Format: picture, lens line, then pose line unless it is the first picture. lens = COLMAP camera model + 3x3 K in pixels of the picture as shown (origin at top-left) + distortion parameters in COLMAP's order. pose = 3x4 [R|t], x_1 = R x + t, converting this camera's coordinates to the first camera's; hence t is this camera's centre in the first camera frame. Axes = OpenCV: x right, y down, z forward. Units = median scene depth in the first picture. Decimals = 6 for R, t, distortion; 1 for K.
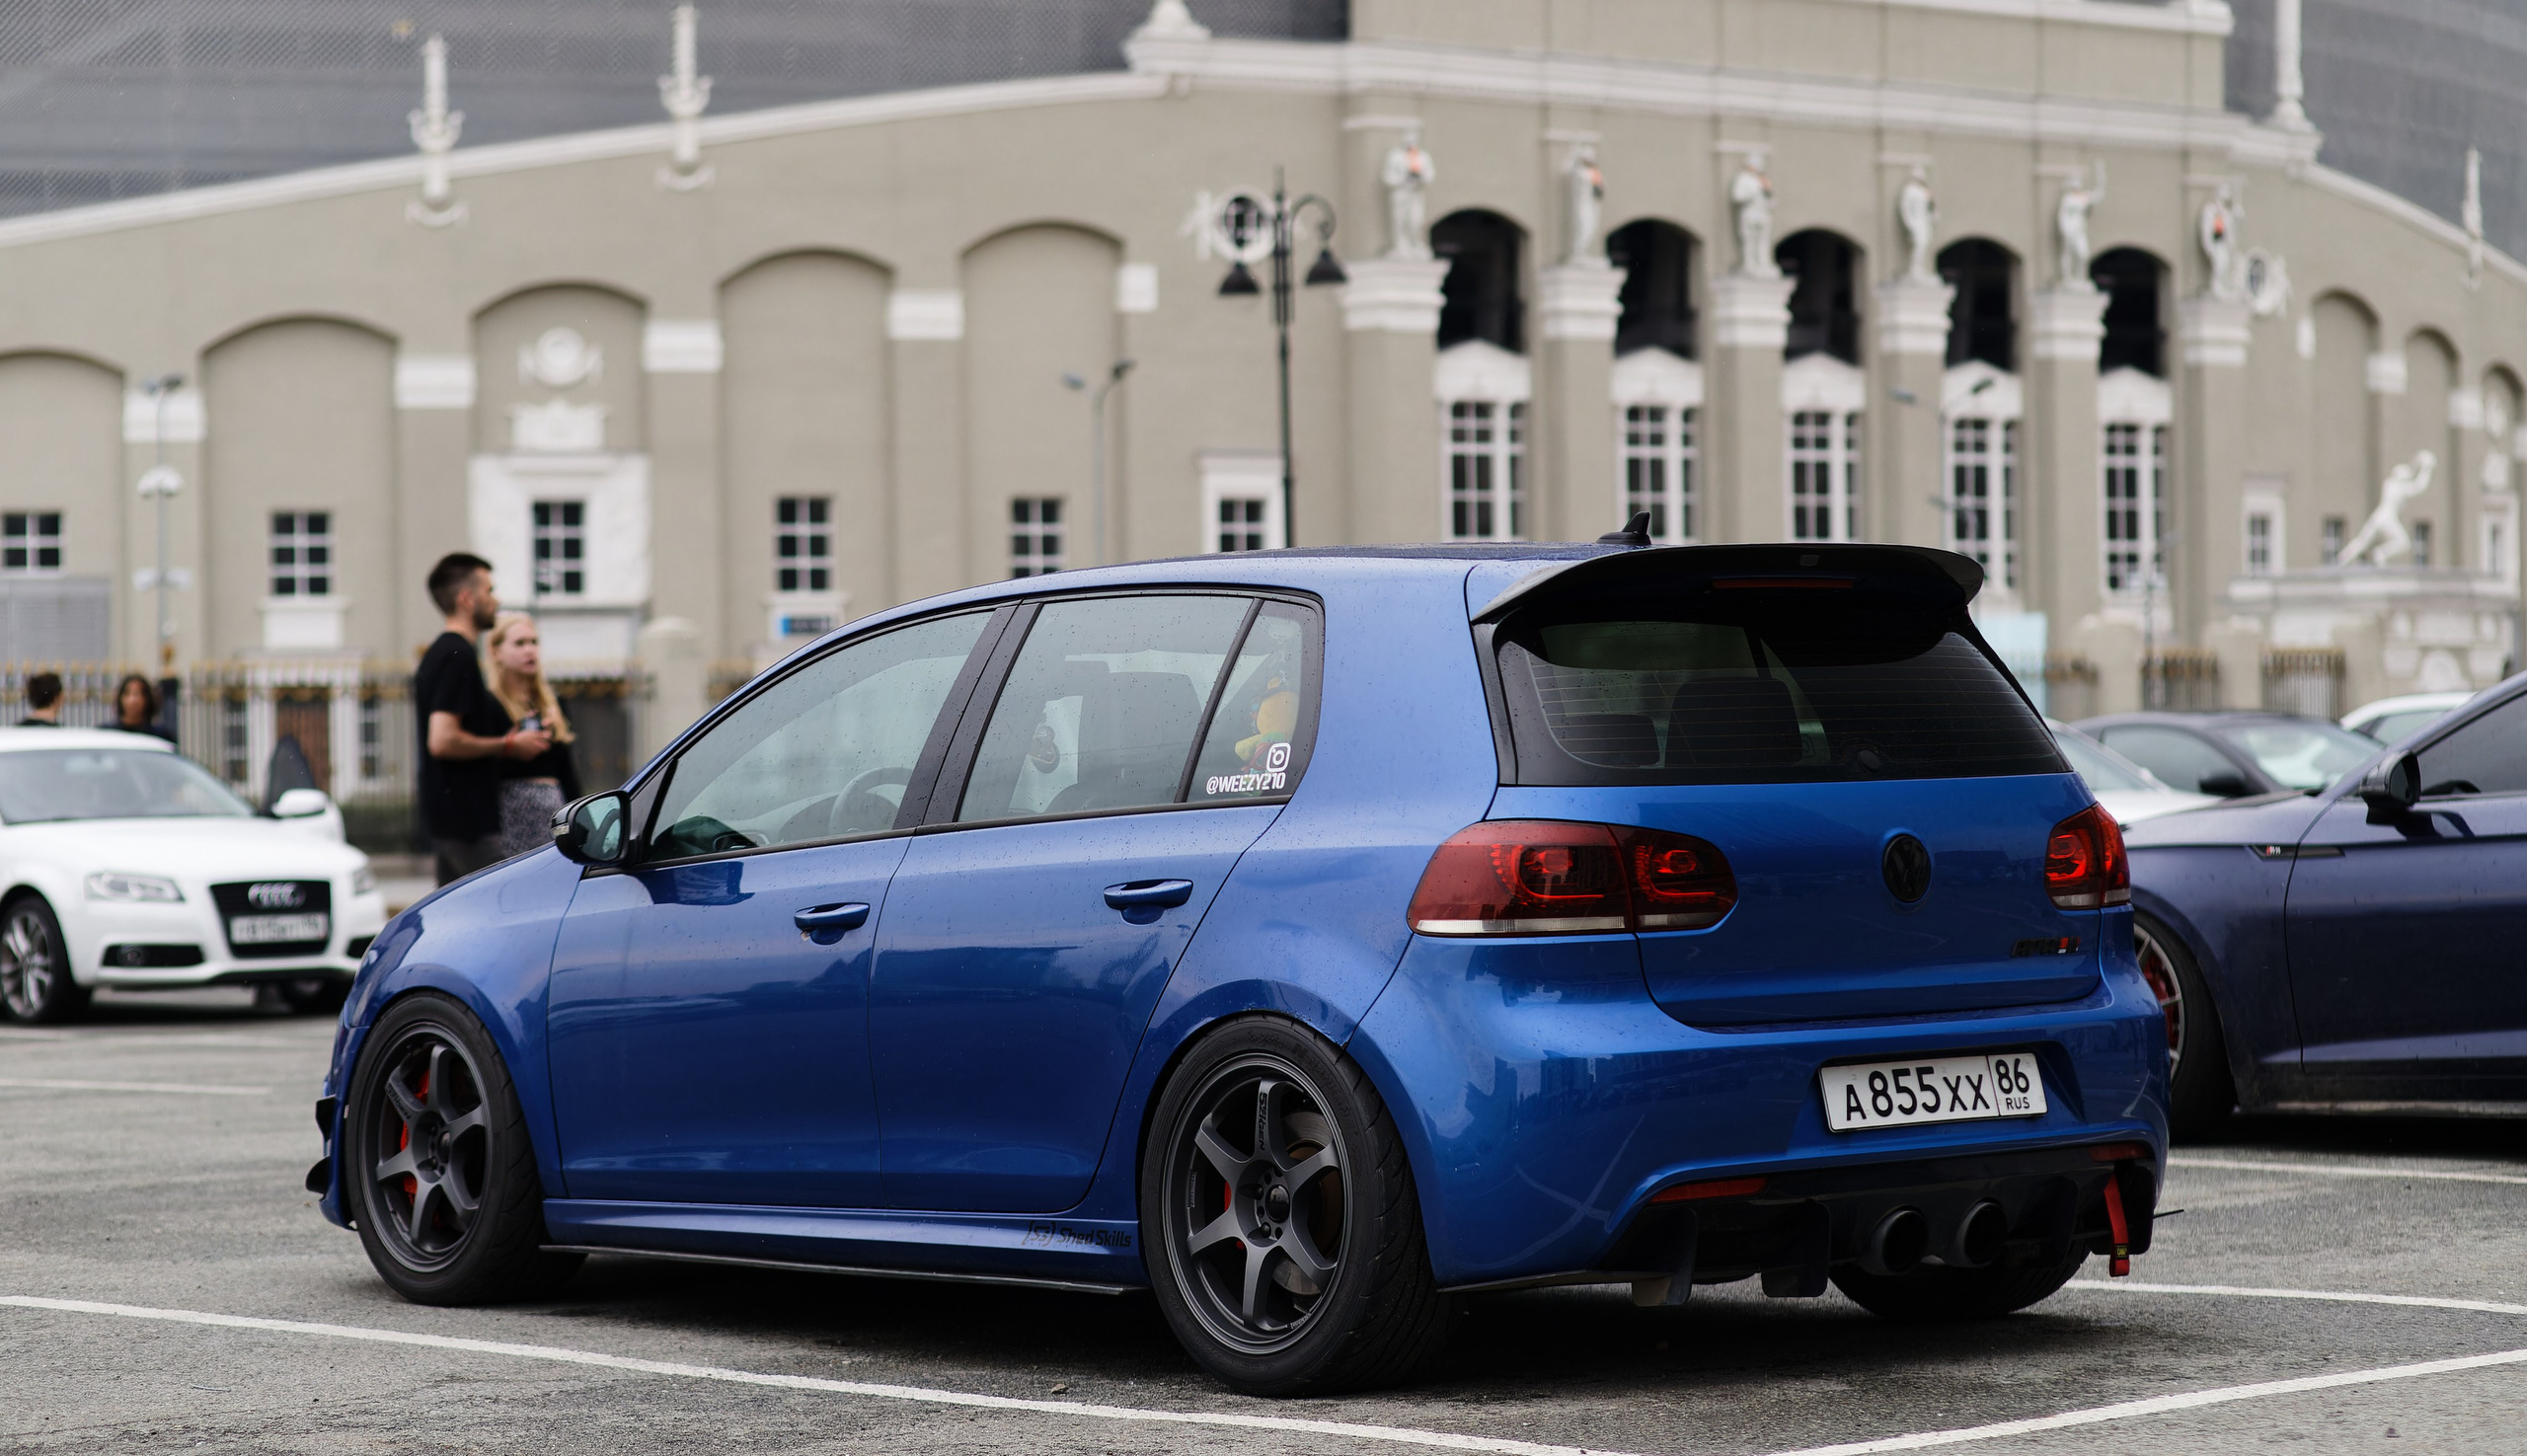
lens RADIAL K [[5840.0, 0, 1270.4], [0, 5840.0, 773.1], [0, 0, 1]] dist [-0.016744, -0.026005]
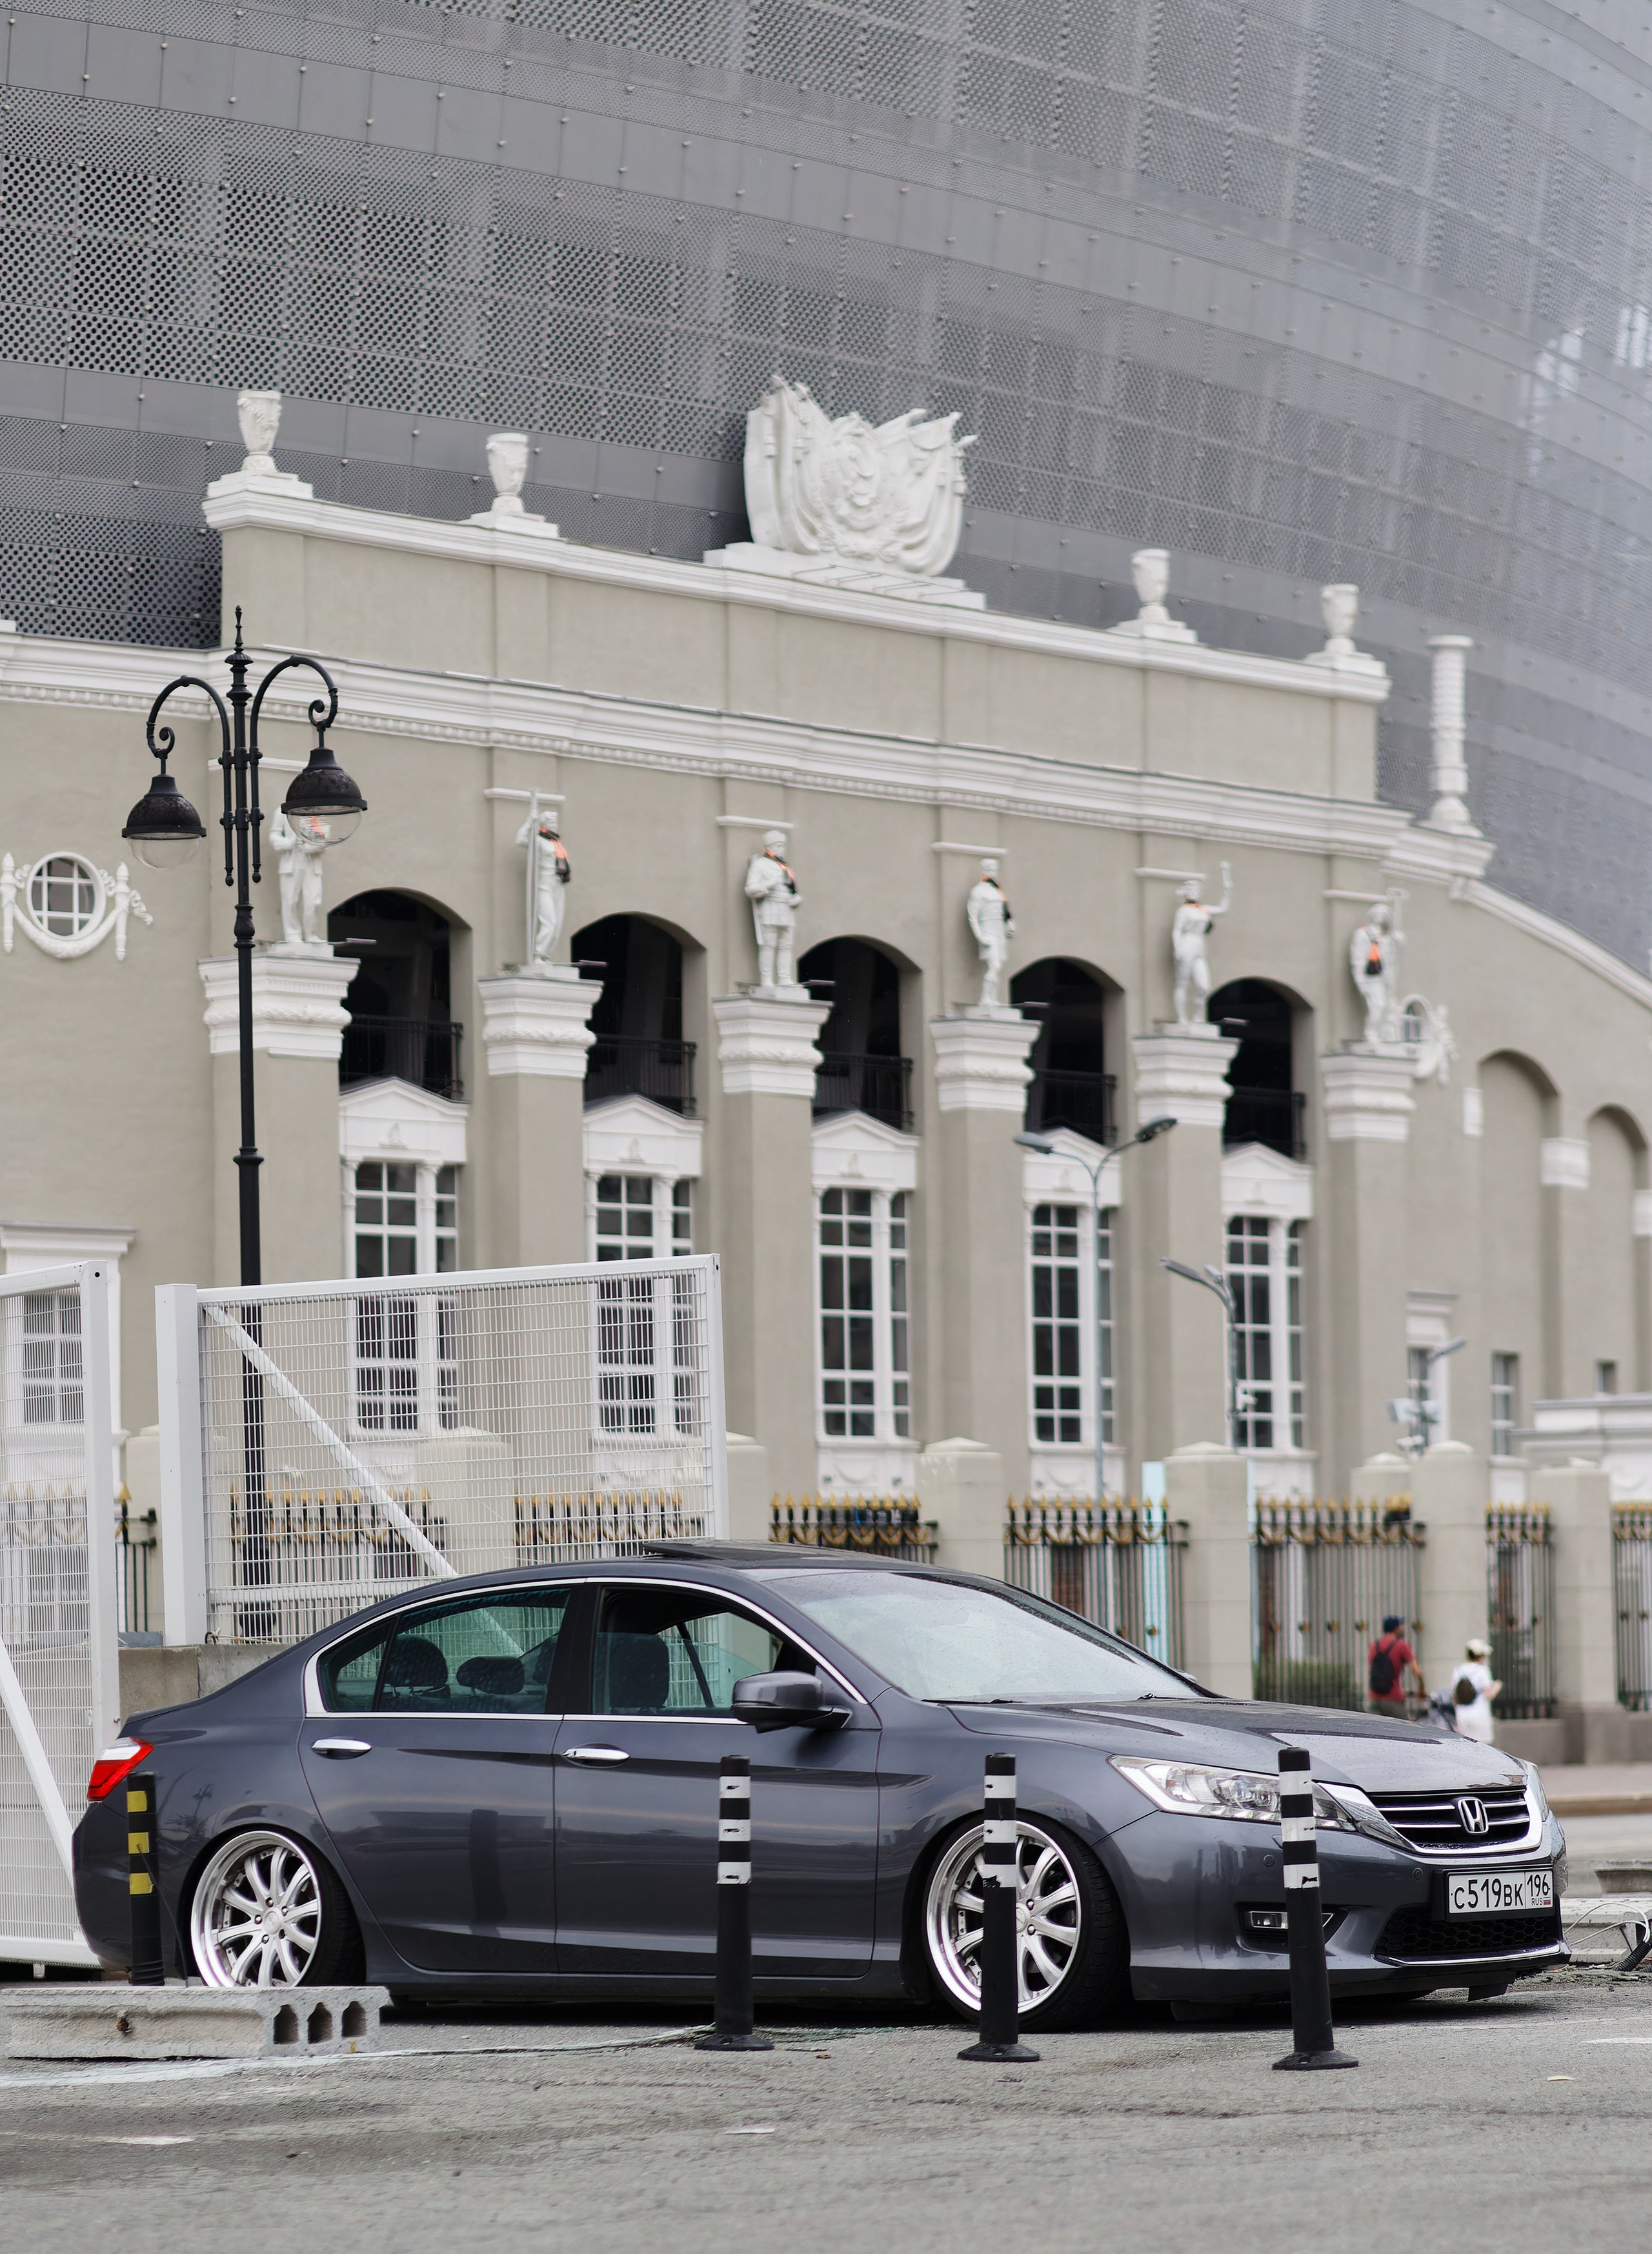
lens RADIAL K [[6414.2, 0, 889.5], [0, 6414.2, 1133.3], [0, 0, 1]] dist [0.064318, -0.262554]
pose [[0.990107, 0.012104, 0.139794, -0.014619], [0.000410, 0.996019, -0.089144, 0.001863], [-0.140317, 0.088319, 0.986160, 0.244850]]
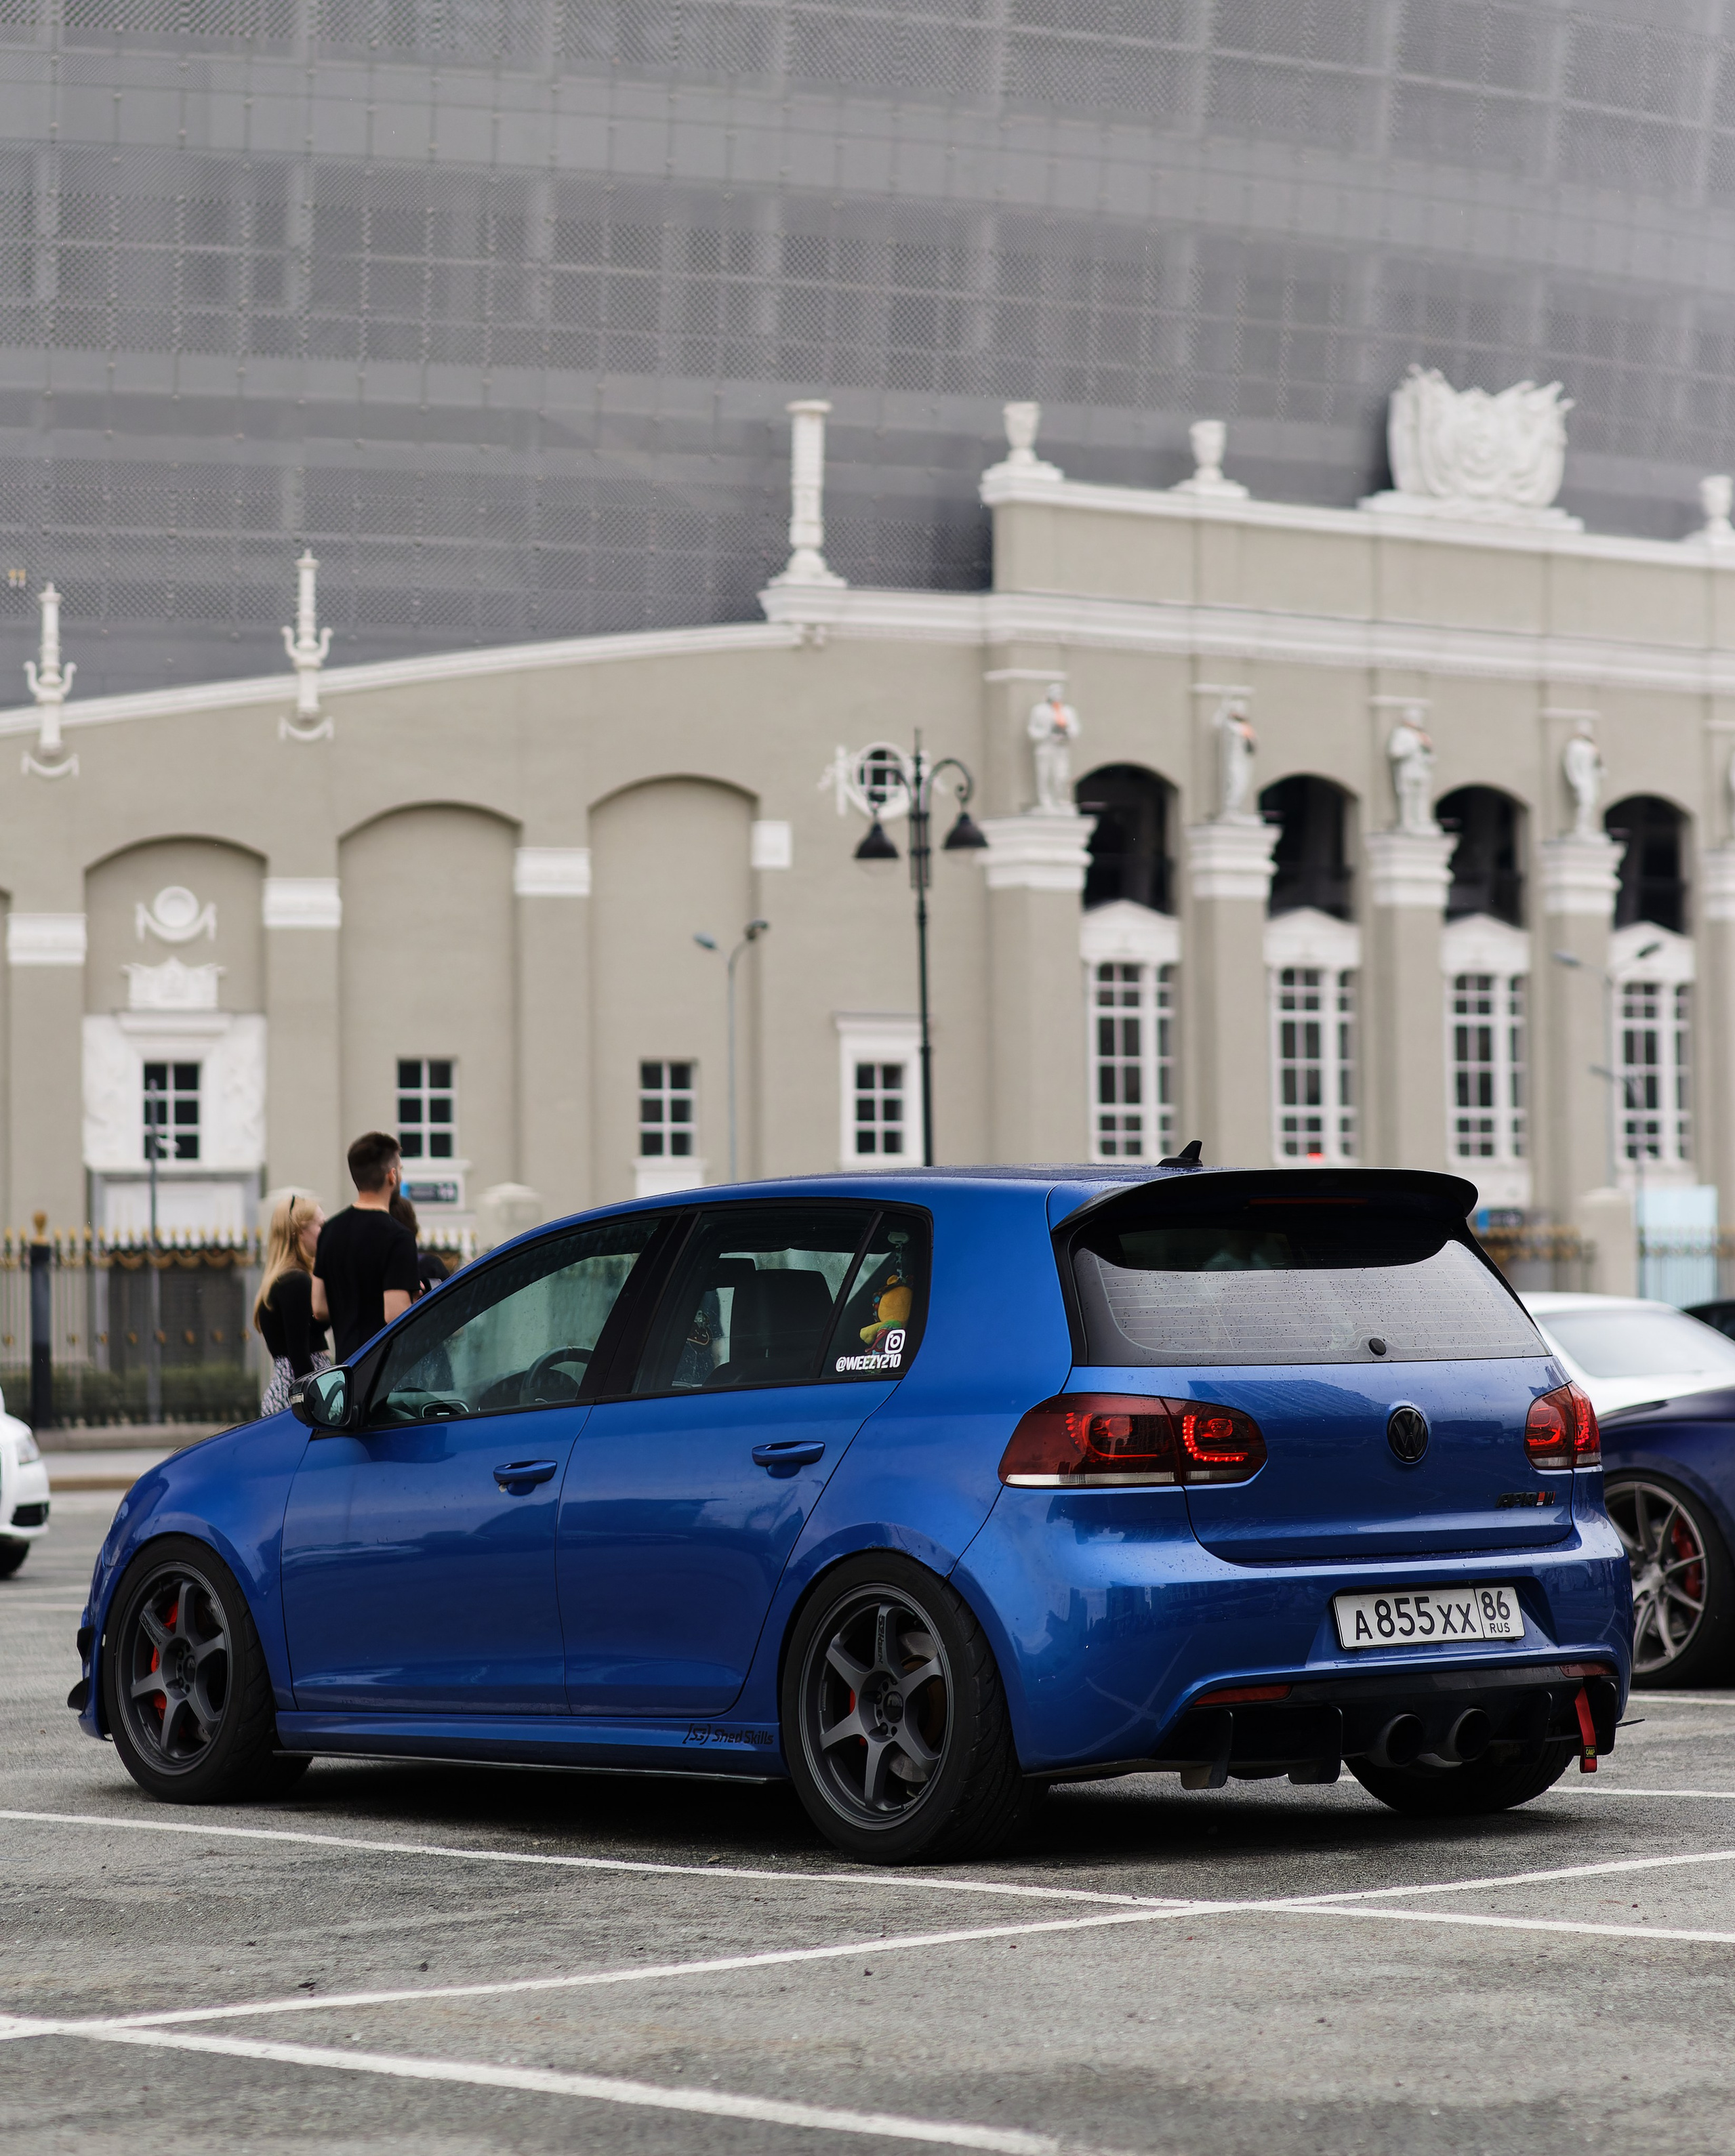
lens RADIAL K [[6205.4, 0, 821.1], [0, 6205.4, 912.4], [0, 0, 1]] dist [0.028106, -1.141819]
pose [[0.999886, 0.003403, -0.014703, 0.000359], [-0.004425, 0.997536, -0.070016, -0.000101], [0.014428, 0.070073, 0.997438, -0.024209]]
